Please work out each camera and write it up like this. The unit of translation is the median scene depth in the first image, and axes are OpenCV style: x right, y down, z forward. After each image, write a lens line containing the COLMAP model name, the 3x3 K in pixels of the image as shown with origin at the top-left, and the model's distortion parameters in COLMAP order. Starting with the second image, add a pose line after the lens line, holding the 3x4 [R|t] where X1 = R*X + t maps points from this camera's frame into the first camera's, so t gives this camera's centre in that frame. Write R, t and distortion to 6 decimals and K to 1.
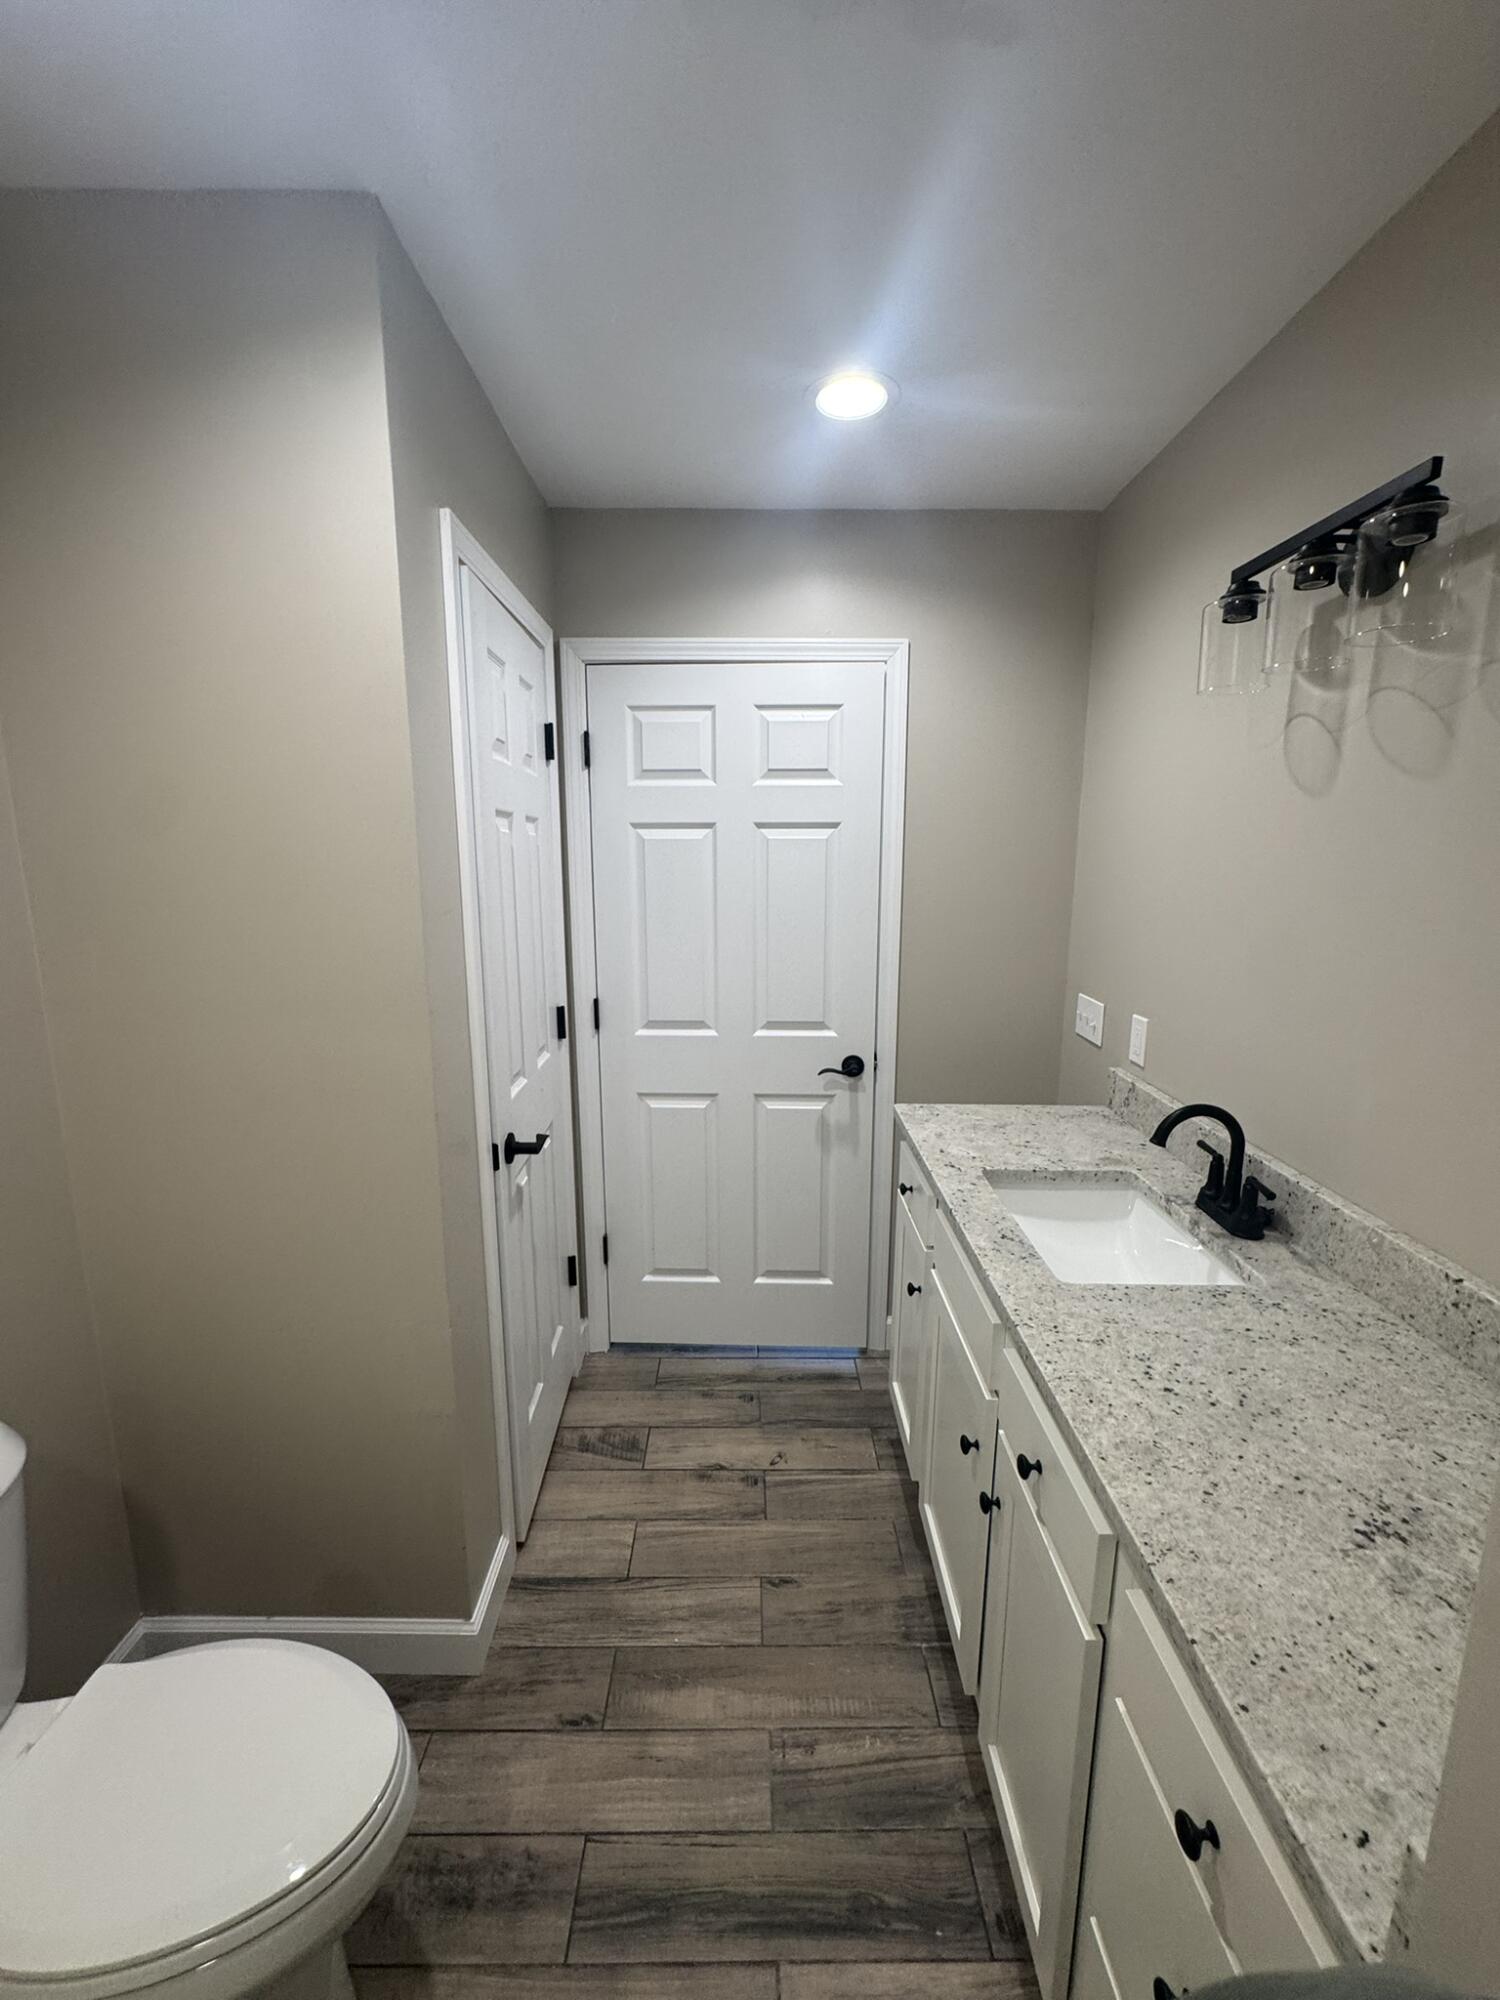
lens RADIAL K [[799.6, 0, 753.8], [0, 799.6, 1003.1], [0, 0, 1]] dist [0.000310, -0.000050]
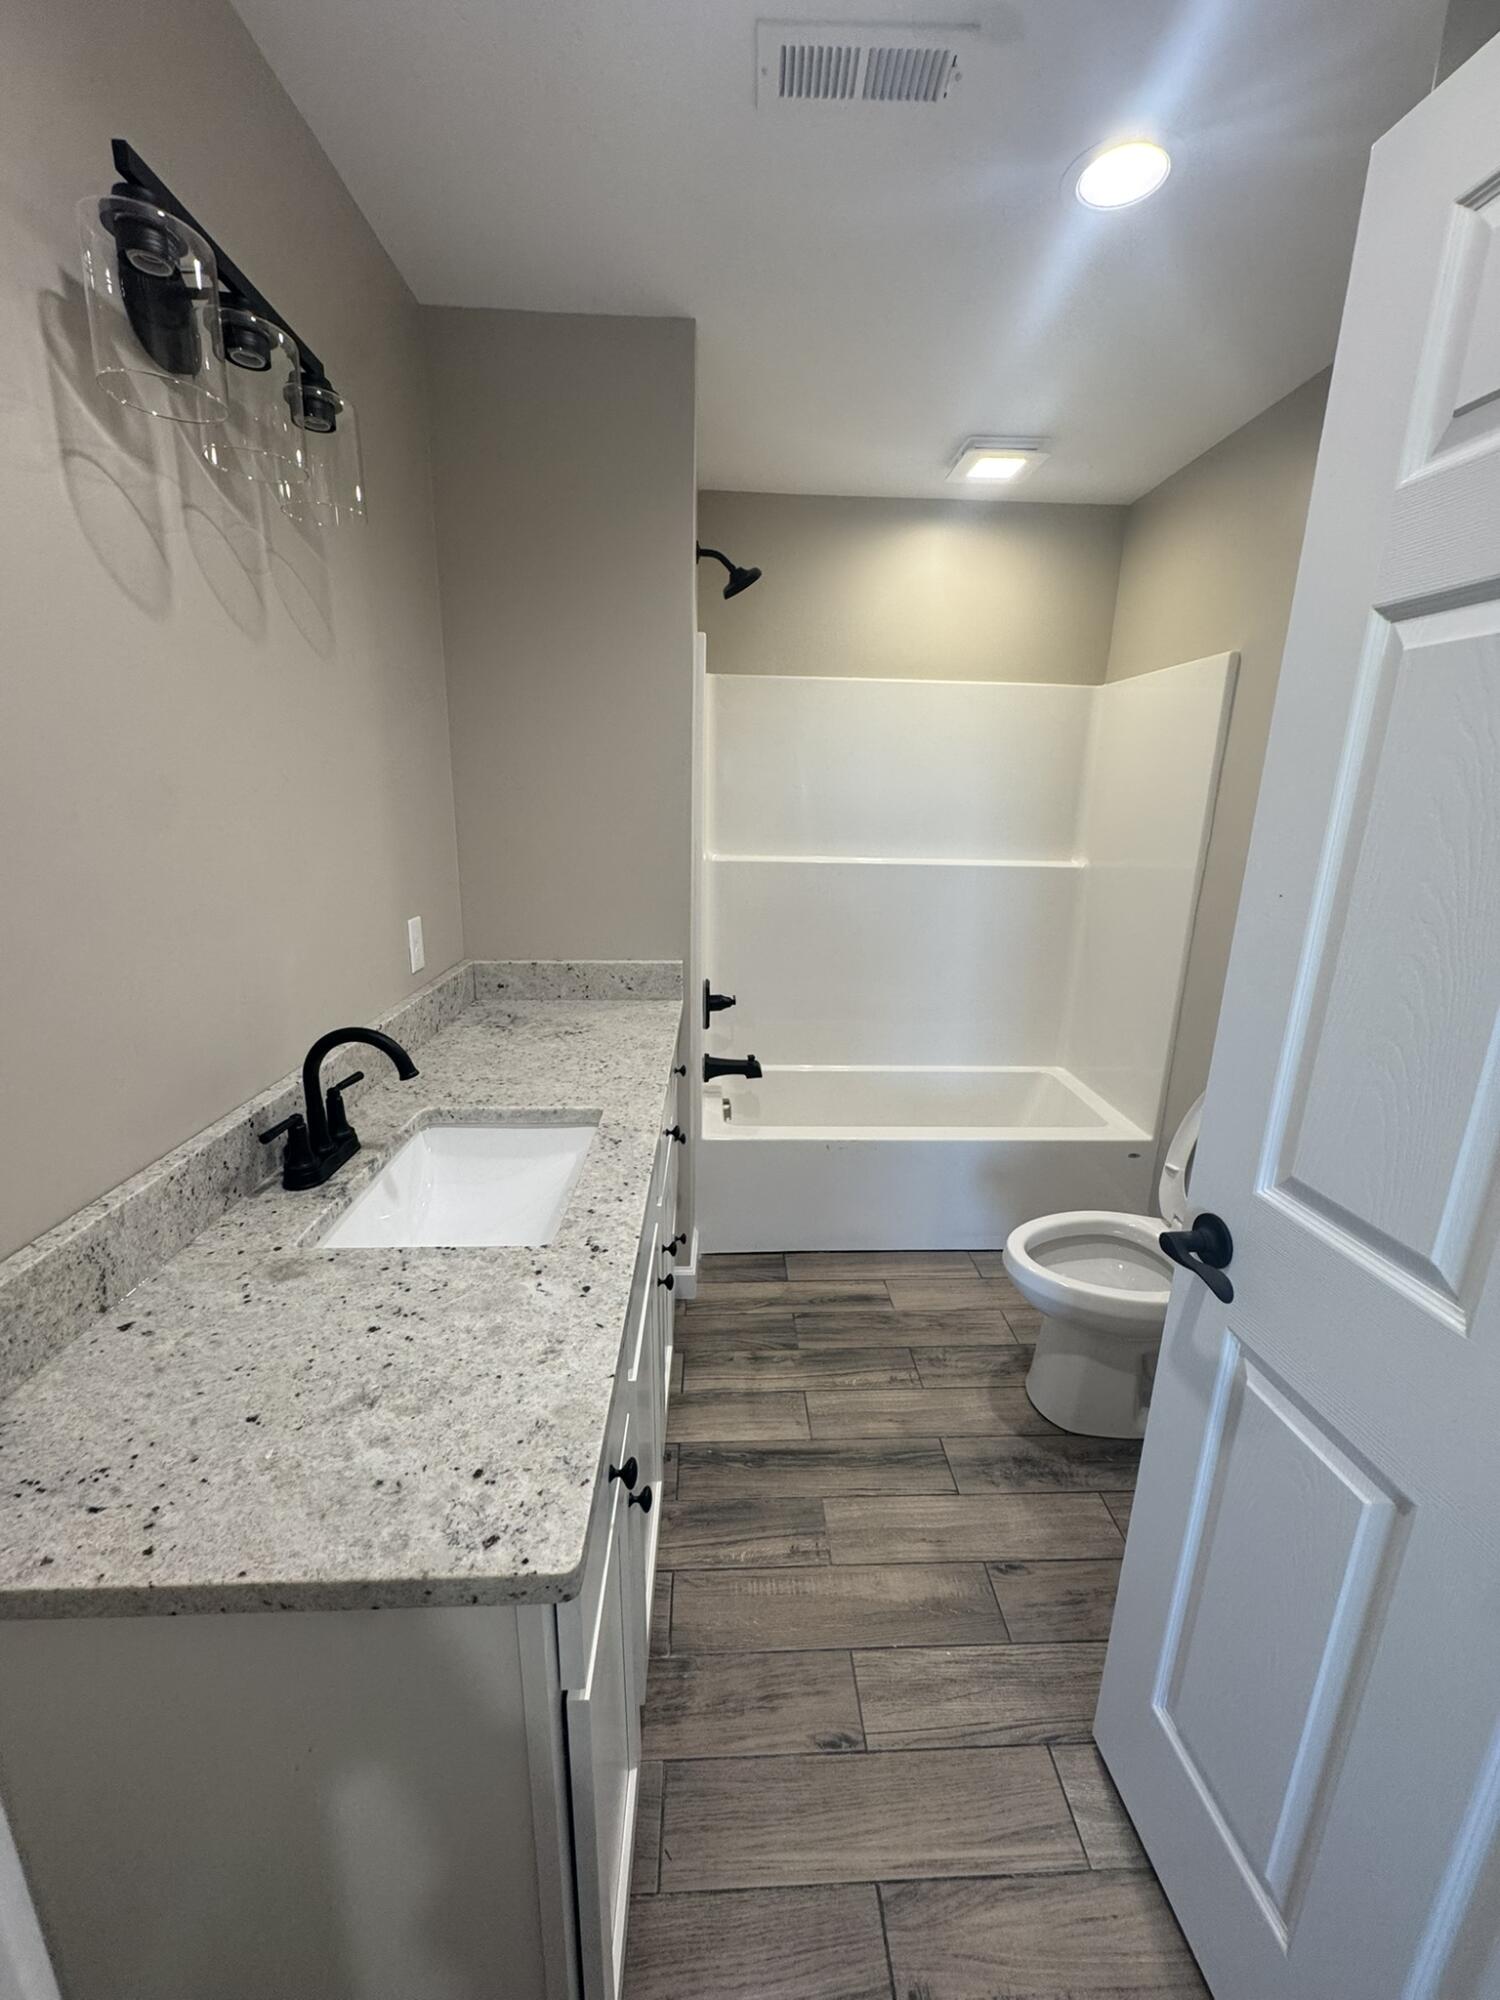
lens RADIAL K [[799.6, 0, 753.8], [0, 799.6, 1003.1], [0, 0, 1]] dist [0.000310, -0.000050]
pose [[-0.998987, -0.009400, -0.044016, 0.178772], [-0.027349, 0.903466, 0.427786, -0.240005], [0.035746, 0.428556, -0.902808, 1.633667]]
